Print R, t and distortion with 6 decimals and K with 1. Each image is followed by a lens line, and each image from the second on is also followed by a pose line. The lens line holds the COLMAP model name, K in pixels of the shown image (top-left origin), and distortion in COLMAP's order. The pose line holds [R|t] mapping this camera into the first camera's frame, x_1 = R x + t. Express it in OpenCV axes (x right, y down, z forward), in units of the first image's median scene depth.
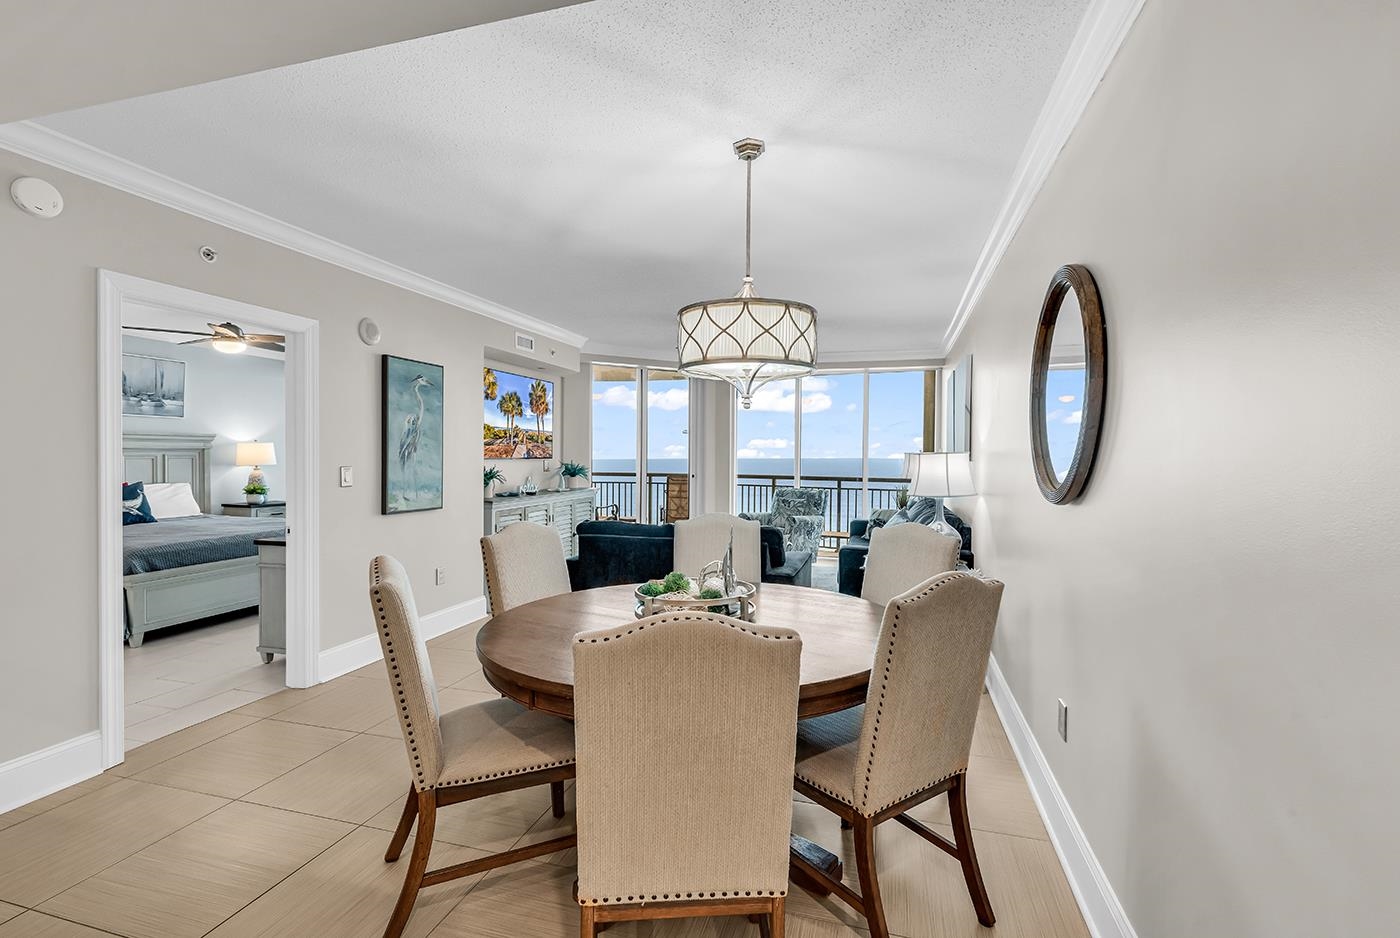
lens RADIAL K [[631.8, 0, 700.0], [0, 631.8, 469.0], [0, 0, 1]] dist [-0.001369, -0.000465]
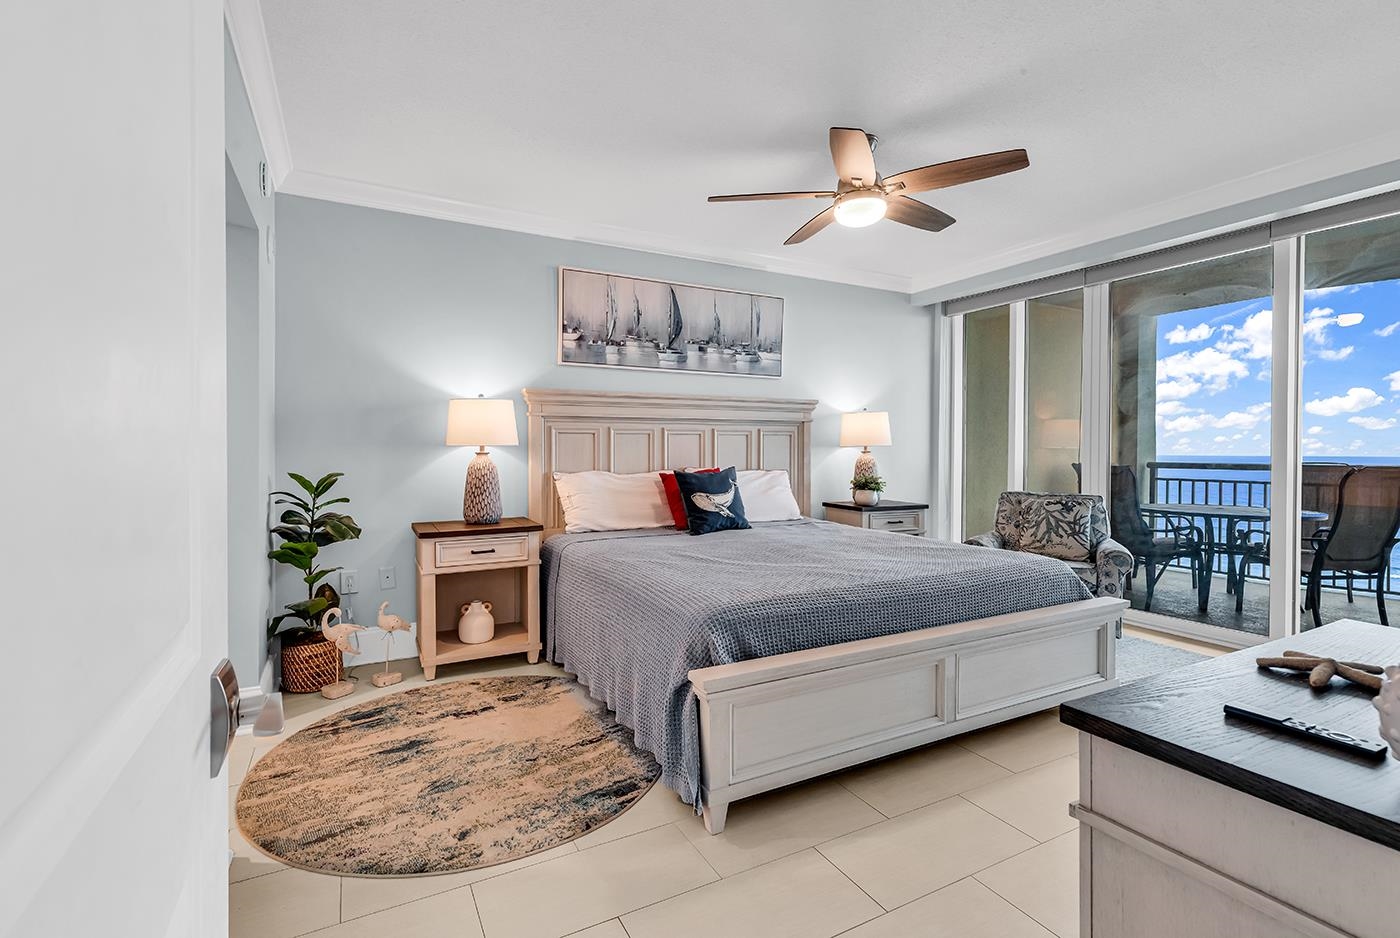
lens RADIAL K [[631.8, 0, 700.0], [0, 631.8, 469.0], [0, 0, 1]] dist [-0.001369, -0.000465]
pose [[0.705444, 0.014078, -0.708626, -0.389529], [-0.010813, 0.999900, 0.009100, 0.014979], [0.708683, 0.001243, 0.705526, 0.448672]]
